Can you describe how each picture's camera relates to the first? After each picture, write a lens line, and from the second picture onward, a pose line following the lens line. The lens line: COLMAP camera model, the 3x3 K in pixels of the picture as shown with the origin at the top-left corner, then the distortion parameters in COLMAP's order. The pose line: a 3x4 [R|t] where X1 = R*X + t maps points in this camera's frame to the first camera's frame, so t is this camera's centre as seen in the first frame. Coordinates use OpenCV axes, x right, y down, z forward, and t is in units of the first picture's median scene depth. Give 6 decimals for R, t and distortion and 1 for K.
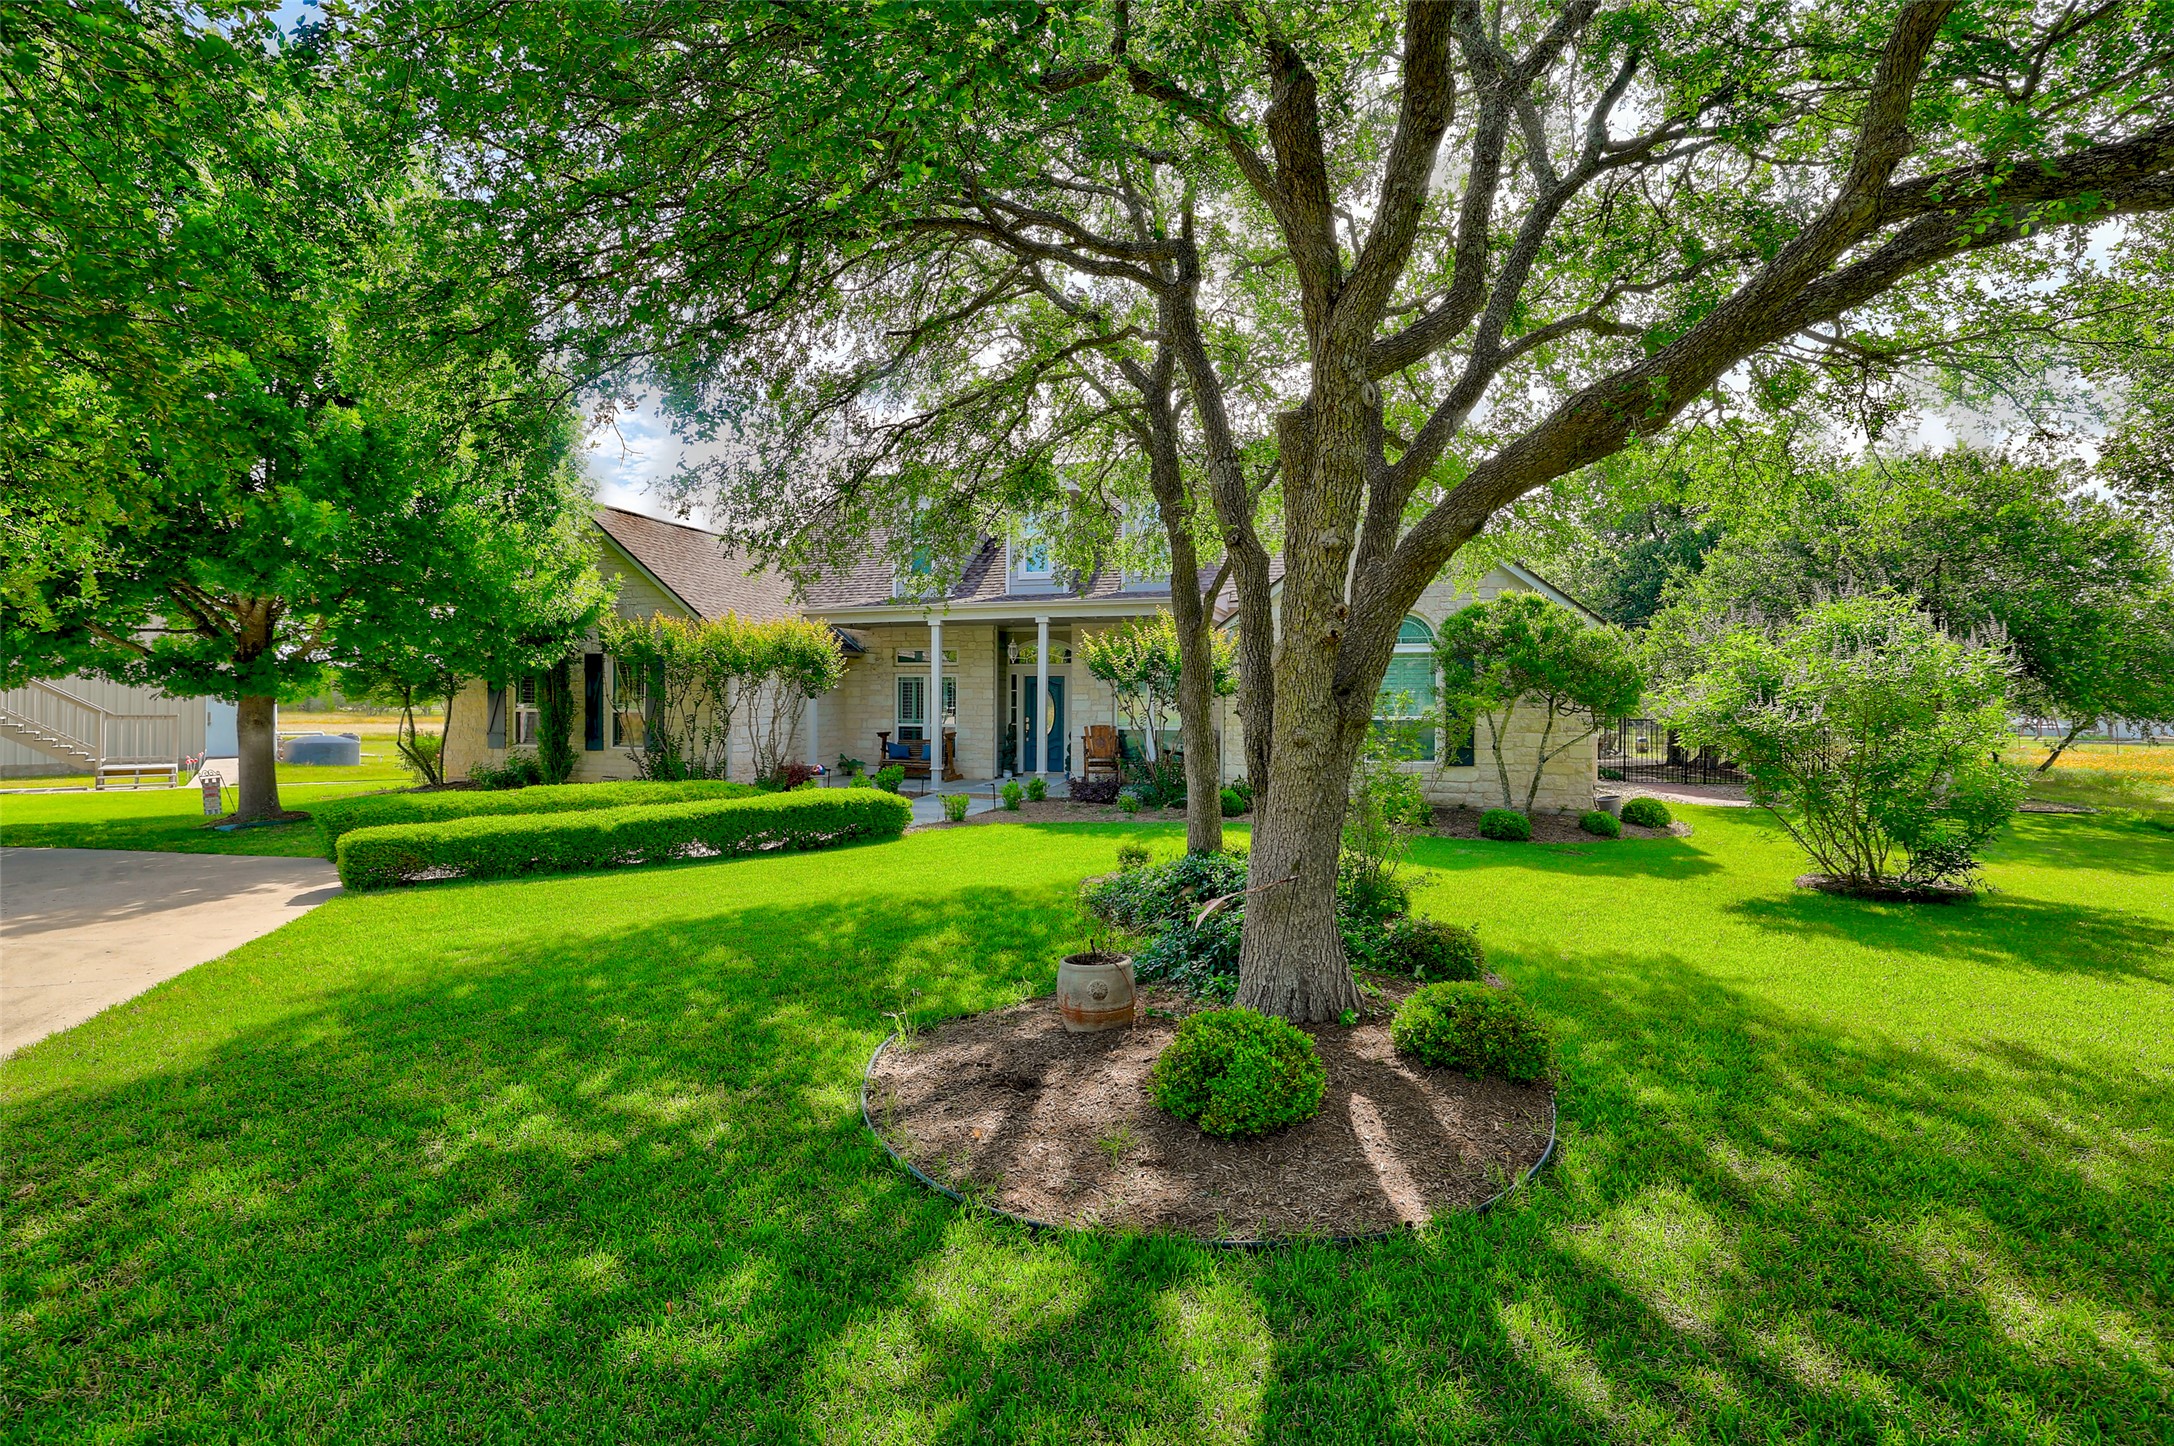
lens RADIAL K [[1052.6, 0, 1087.0], [0, 1052.6, 723.0], [0, 0, 1]] dist [-0.000903, -0.000116]
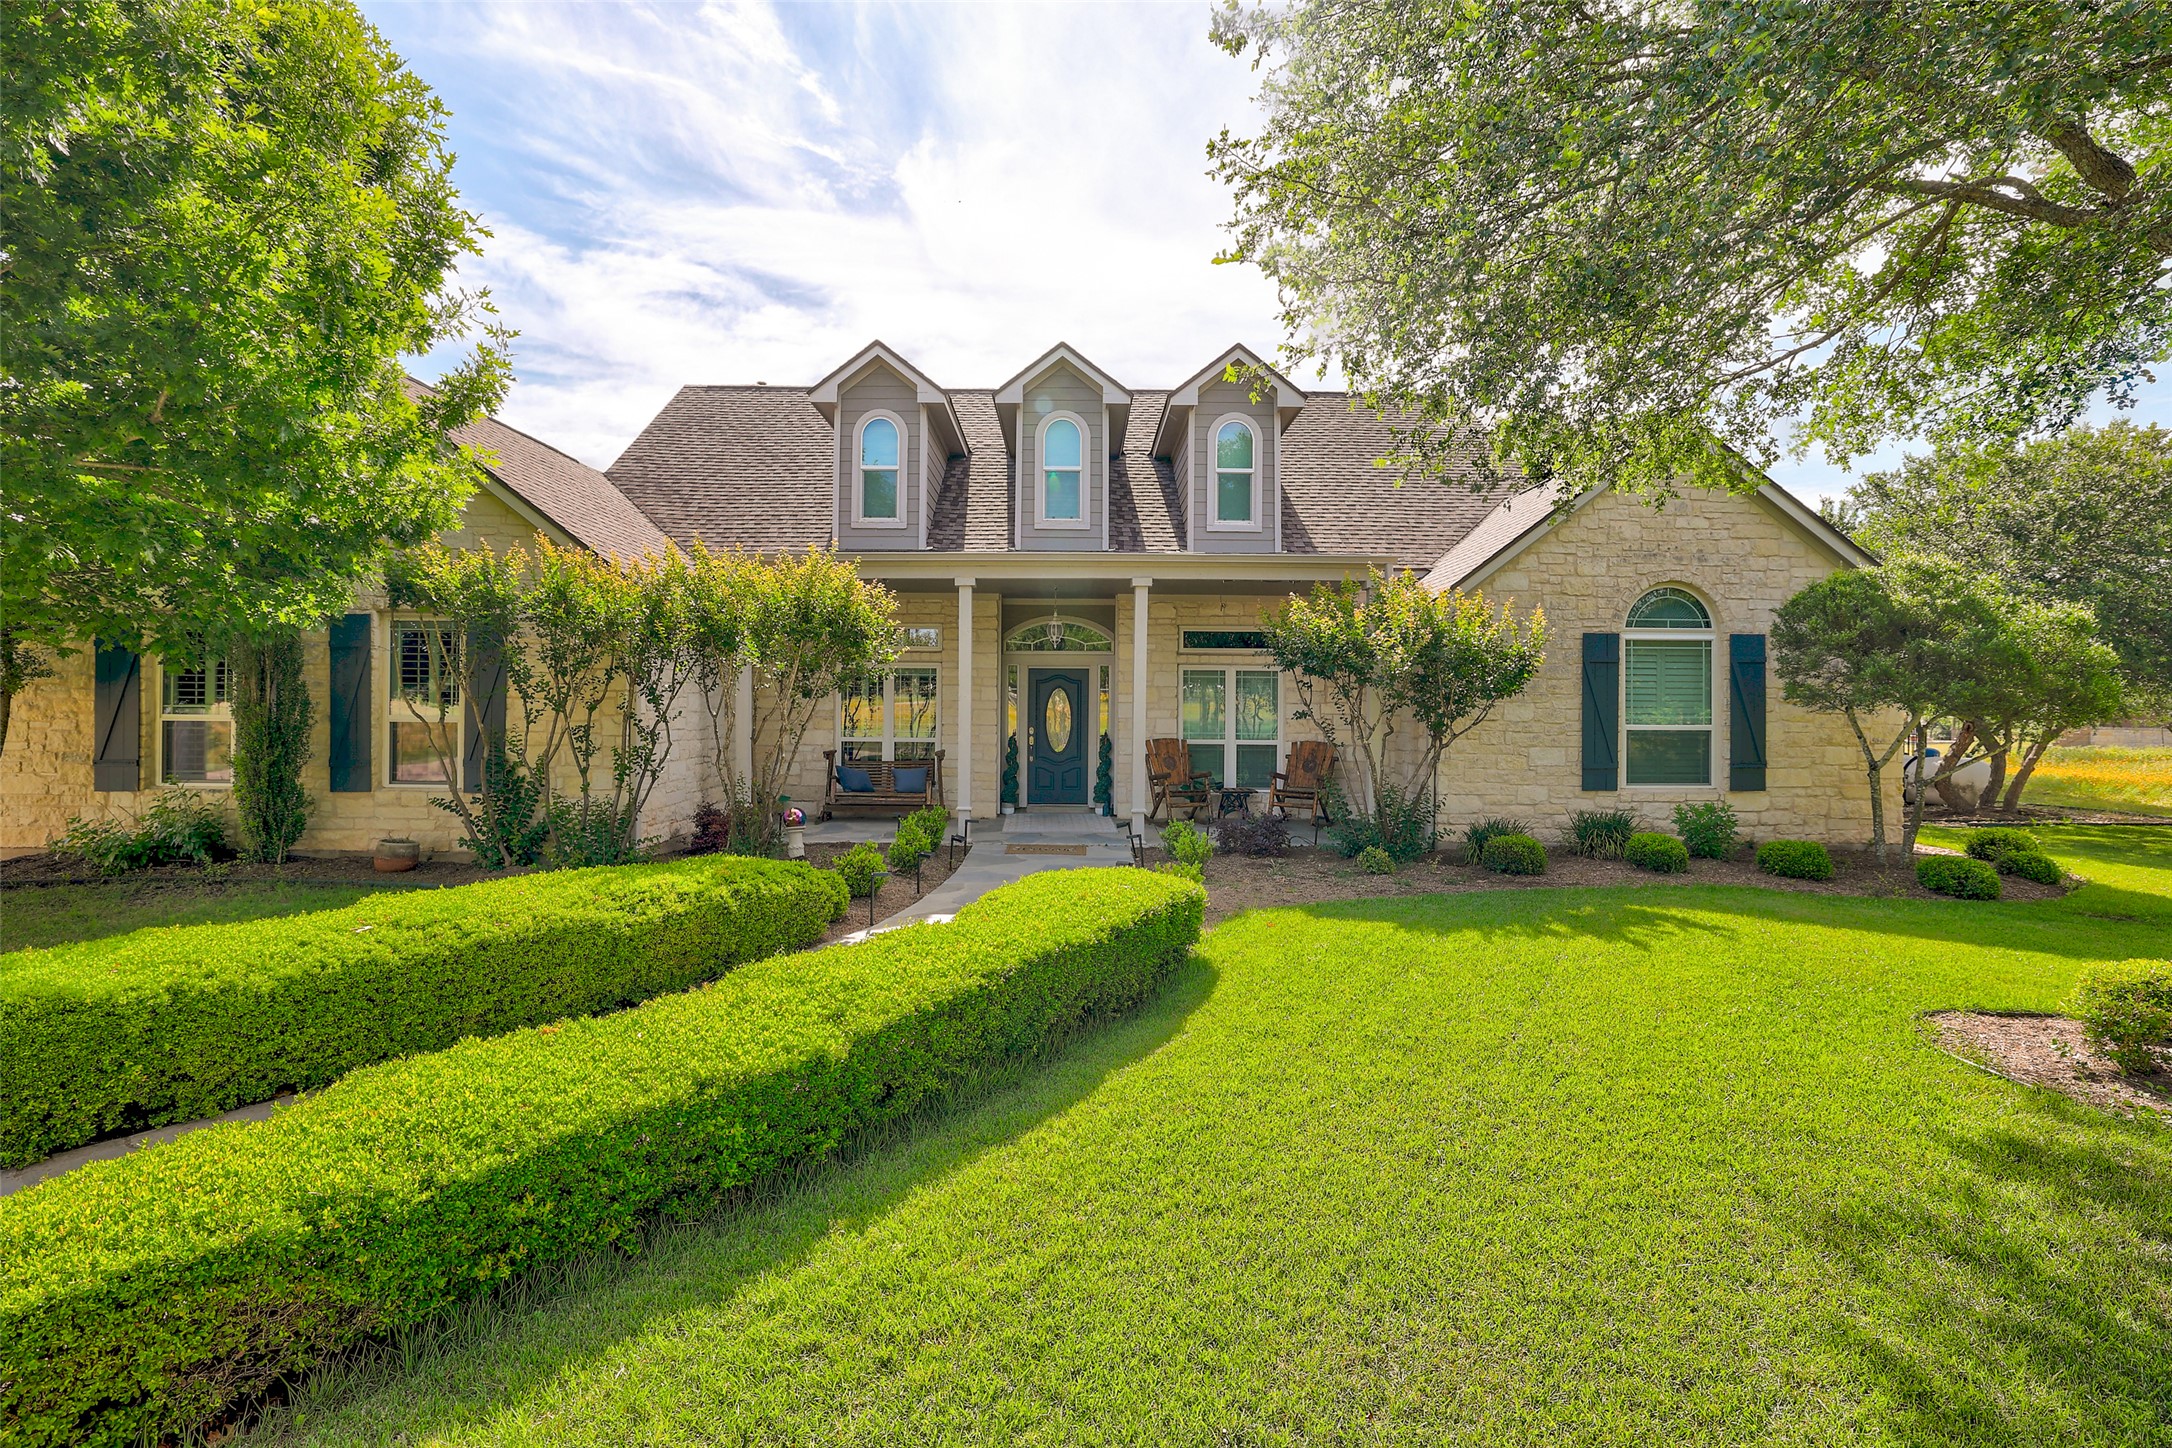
lens RADIAL K [[1051.6, 0, 1086.0], [0, 1051.6, 724.0], [0, 0, 1]] dist [-0.000903, -0.000116]
pose [[0.945468, -0.003290, 0.325699, -0.289284], [0.004506, 0.999985, -0.002979, -0.005915], [-0.325684, 0.004285, 0.945469, 0.370481]]
